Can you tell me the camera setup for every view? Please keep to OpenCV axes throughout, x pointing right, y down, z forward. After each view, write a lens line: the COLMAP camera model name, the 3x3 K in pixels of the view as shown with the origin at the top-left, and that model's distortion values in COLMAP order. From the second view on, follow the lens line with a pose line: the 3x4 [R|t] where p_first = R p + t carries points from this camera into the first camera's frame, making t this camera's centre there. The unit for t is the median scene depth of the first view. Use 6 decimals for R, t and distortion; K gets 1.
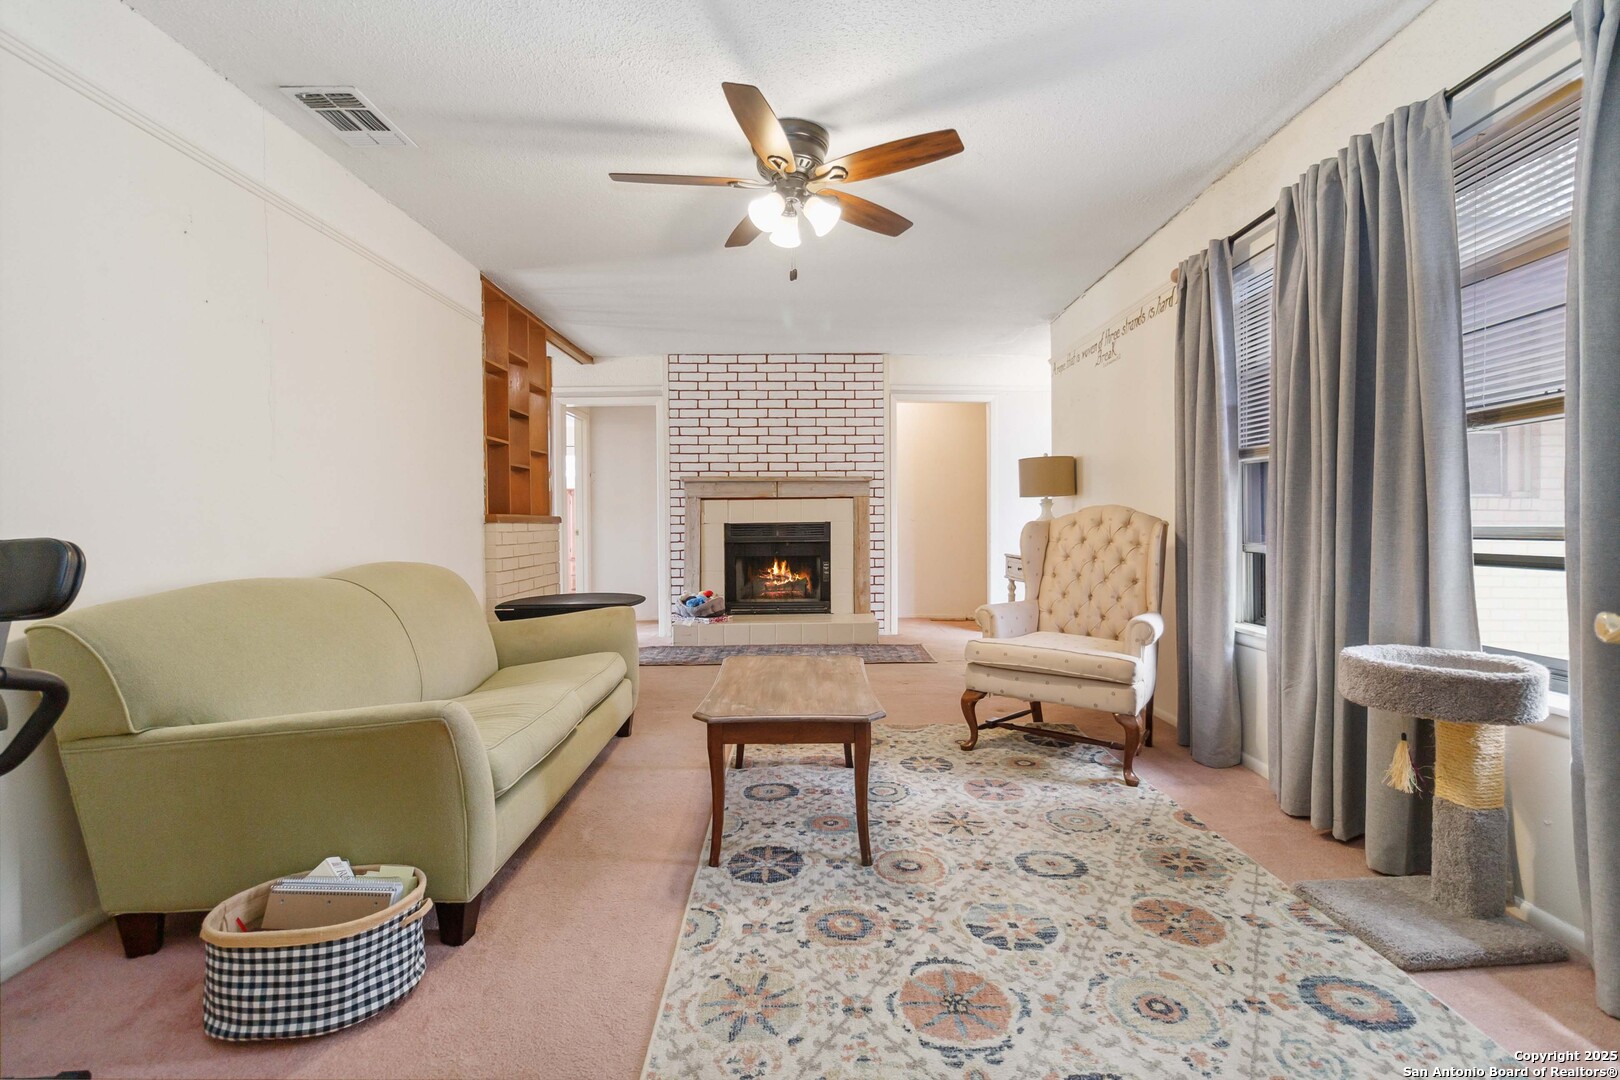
lens RADIAL K [[754.4, 0, 816.7], [0, 754.4, 515.2], [0, 0, 1]] dist [0.001179, 0.000503]
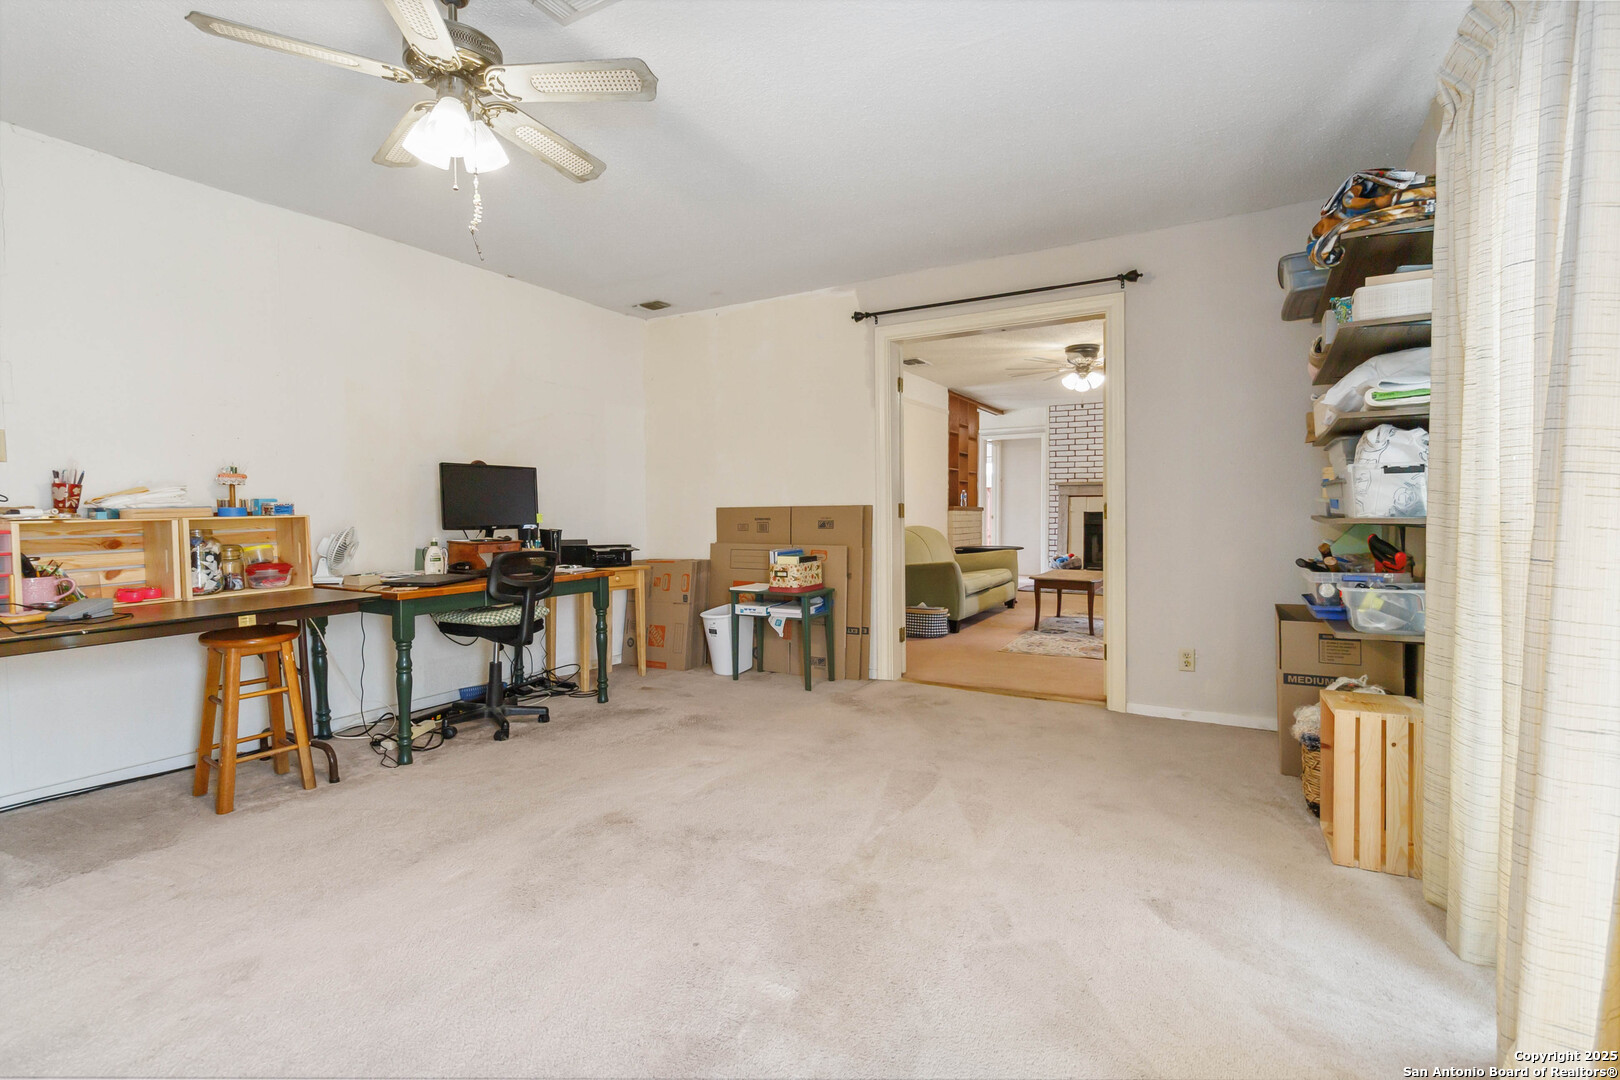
lens RADIAL K [[754.4, 0, 816.7], [0, 754.4, 515.2], [0, 0, 1]] dist [0.001179, 0.000503]
pose [[0.858109, 0.020238, -0.513068, 0.232515], [-0.010160, 0.999697, 0.022441, -0.013819], [0.513366, -0.014044, 0.858055, -0.714870]]
